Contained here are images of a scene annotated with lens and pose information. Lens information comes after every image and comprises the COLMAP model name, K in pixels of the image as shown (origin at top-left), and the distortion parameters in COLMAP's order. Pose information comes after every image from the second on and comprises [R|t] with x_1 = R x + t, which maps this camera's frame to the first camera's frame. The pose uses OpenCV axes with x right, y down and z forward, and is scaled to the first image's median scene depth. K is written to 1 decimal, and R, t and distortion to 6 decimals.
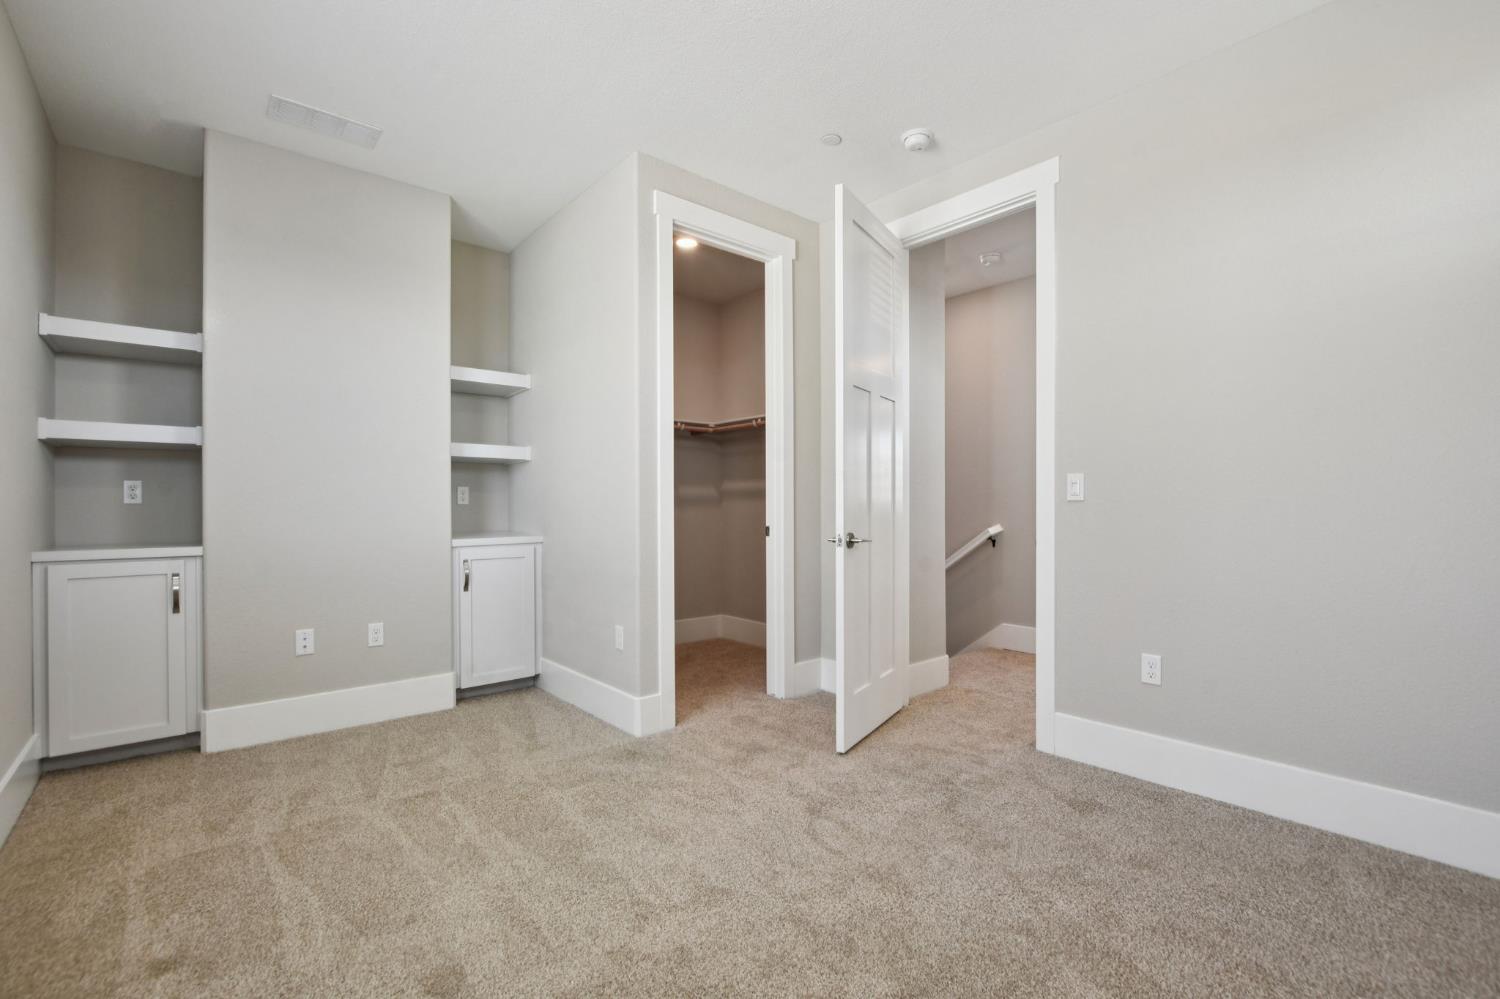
lens RADIAL K [[661.8, 0, 749.2], [0, 661.8, 513.0], [0, 0, 1]] dist [-0.021222, 0.004216]
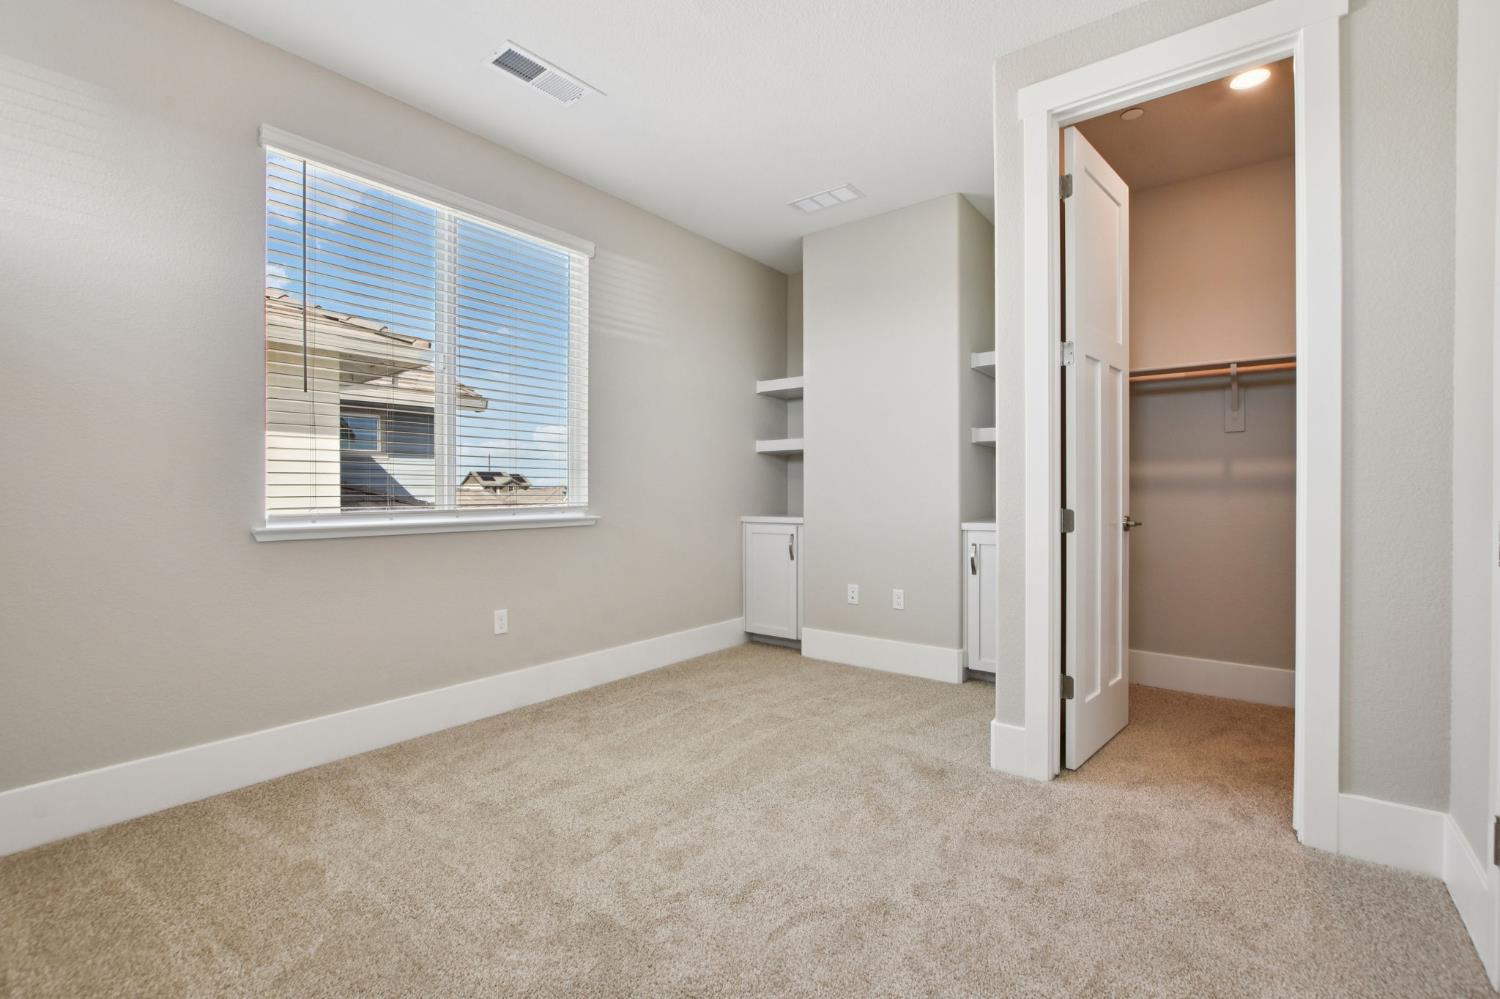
lens RADIAL K [[661.8, 0, 741.5], [0, 661.8, 504.5], [0, 0, 1]] dist [-0.021222, 0.004216]
pose [[0.193540, 0.020284, -0.980883, 0.632836], [-0.009970, 0.999775, 0.018707, -0.005751], [0.981042, 0.006159, 0.193698, 0.579167]]
